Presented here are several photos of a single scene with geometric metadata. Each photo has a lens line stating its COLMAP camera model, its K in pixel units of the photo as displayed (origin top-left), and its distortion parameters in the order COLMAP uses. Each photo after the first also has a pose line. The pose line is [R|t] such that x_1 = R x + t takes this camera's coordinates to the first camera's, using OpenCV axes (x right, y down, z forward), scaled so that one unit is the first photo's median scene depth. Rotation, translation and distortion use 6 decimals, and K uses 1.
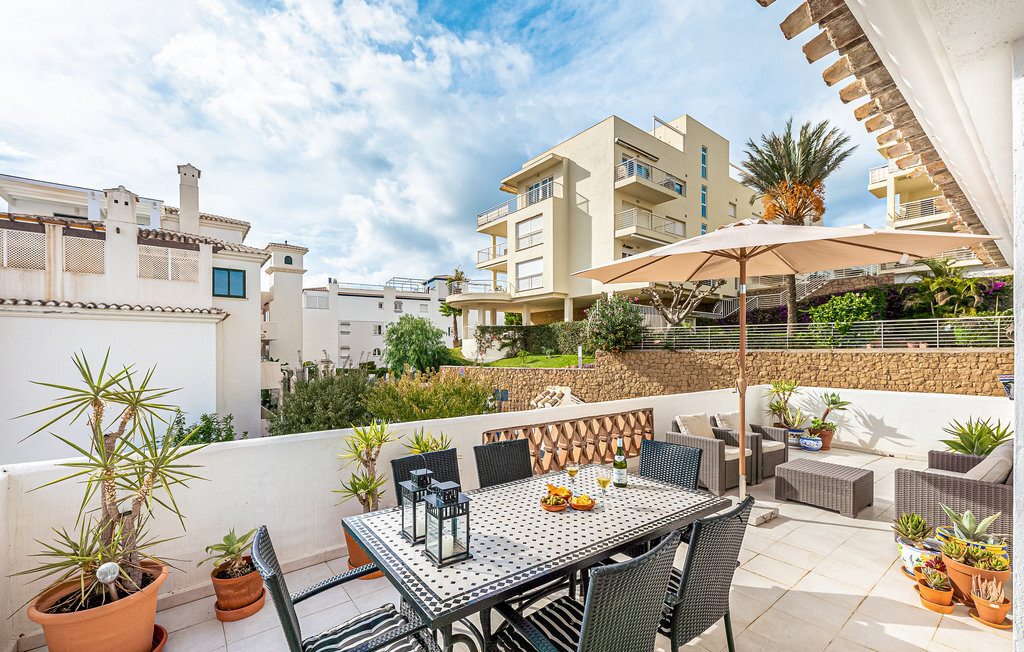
lens RADIAL K [[417.7, 0, 503.5], [0, 417.7, 360.9], [0, 0, 1]] dist [0.009430, -0.002796]
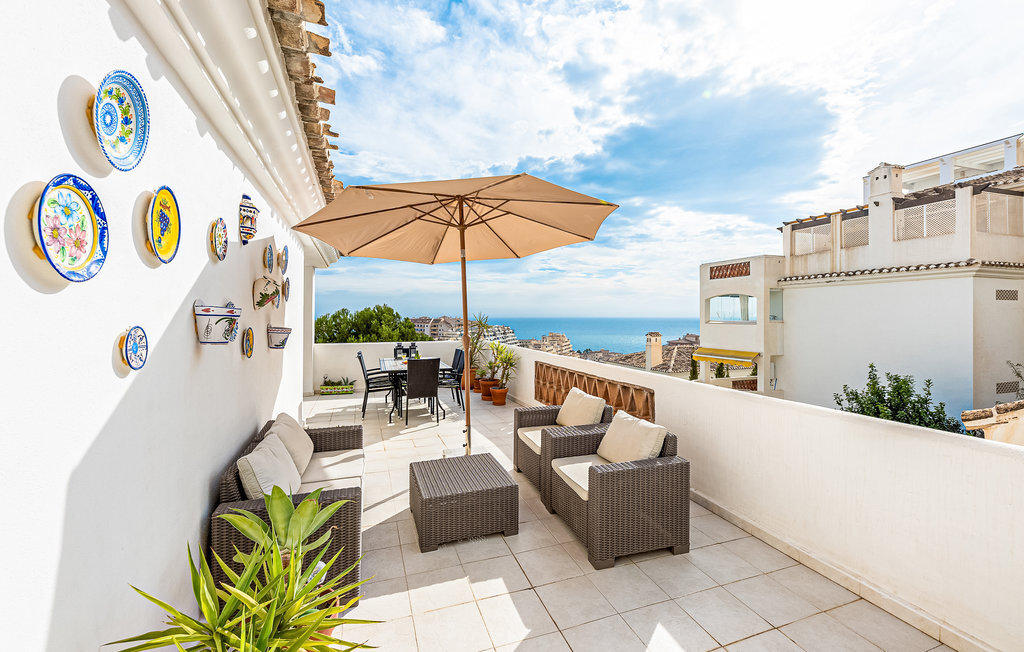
lens RADIAL K [[417.7, 0, 504.7], [0, 417.7, 304.4], [0, 0, 1]] dist [0.009430, -0.002796]
pose [[-0.311228, -0.017623, -0.950172, 0.384872], [-0.010942, 0.999828, -0.014960, -0.008927], [0.950272, 0.005741, -0.311367, 0.328414]]
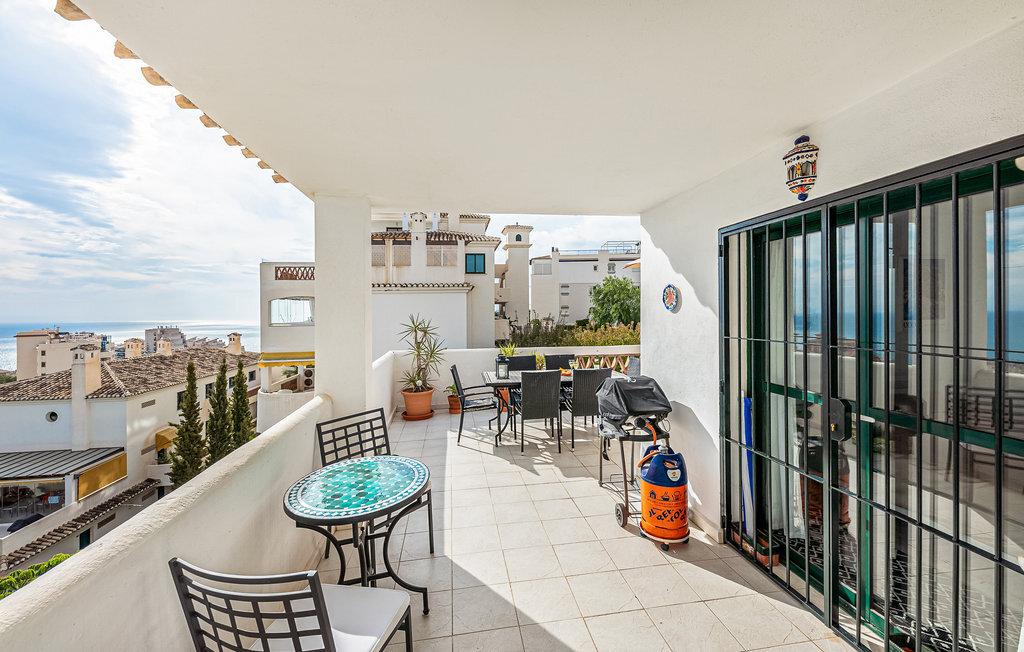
lens RADIAL K [[417.7, 0, 513.9], [0, 417.7, 318.1], [0, 0, 1]] dist [0.009430, -0.002796]
pose [[0.872999, -0.001274, -0.487720, 0.167633], [0.000477, 0.999998, -0.001757, 0.002619], [0.487722, 0.001301, 0.872998, -0.193009]]
